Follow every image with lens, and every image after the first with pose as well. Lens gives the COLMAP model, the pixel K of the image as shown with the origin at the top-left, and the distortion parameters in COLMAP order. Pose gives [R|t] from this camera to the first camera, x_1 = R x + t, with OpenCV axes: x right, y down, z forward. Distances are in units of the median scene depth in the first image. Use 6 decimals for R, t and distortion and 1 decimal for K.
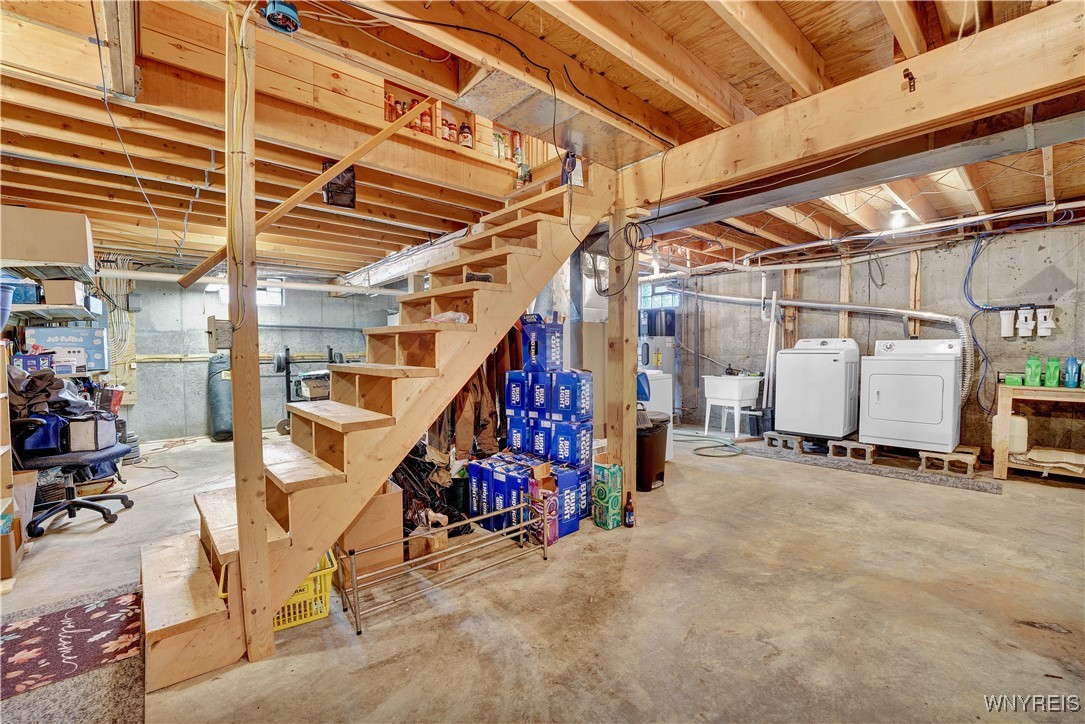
lens RADIAL K [[461.0, 0, 538.3], [0, 461.0, 371.9], [0, 0, 1]] dist [-0.001945, -0.000353]
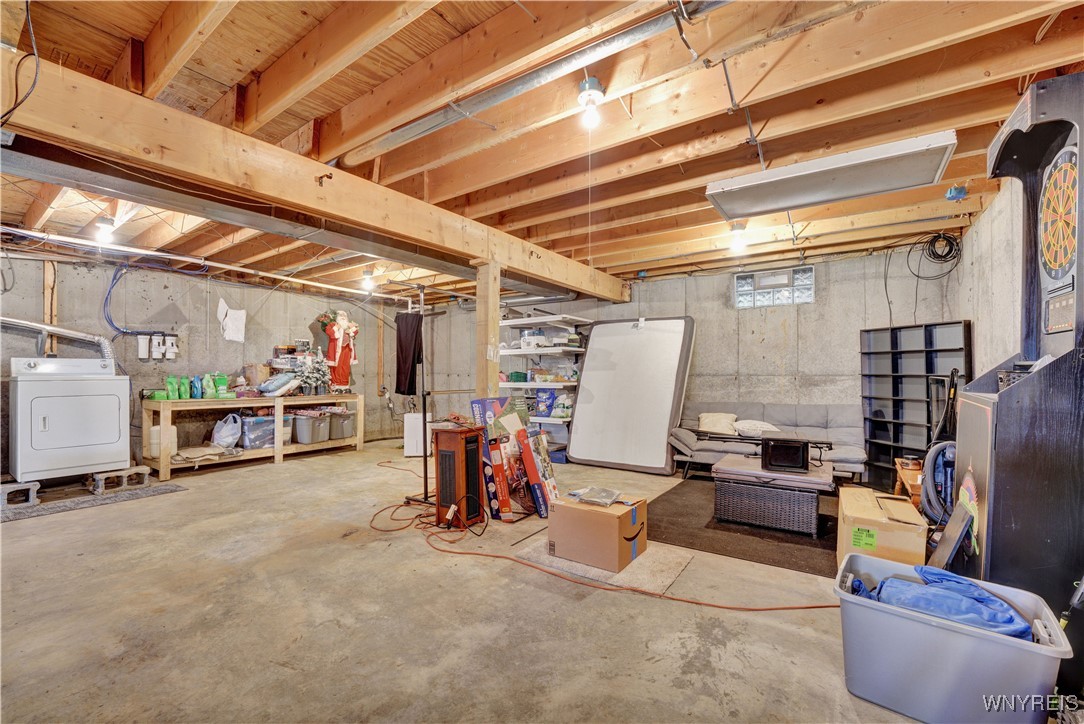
lens RADIAL K [[460.6, 0, 537.8], [0, 460.6, 371.9], [0, 0, 1]] dist [-0.001945, -0.000353]
pose [[-0.209000, 0.001863, 0.977914, -0.318768], [0.043380, 0.999031, 0.007368, -0.009063], [-0.976953, 0.043962, -0.208878, 0.299005]]
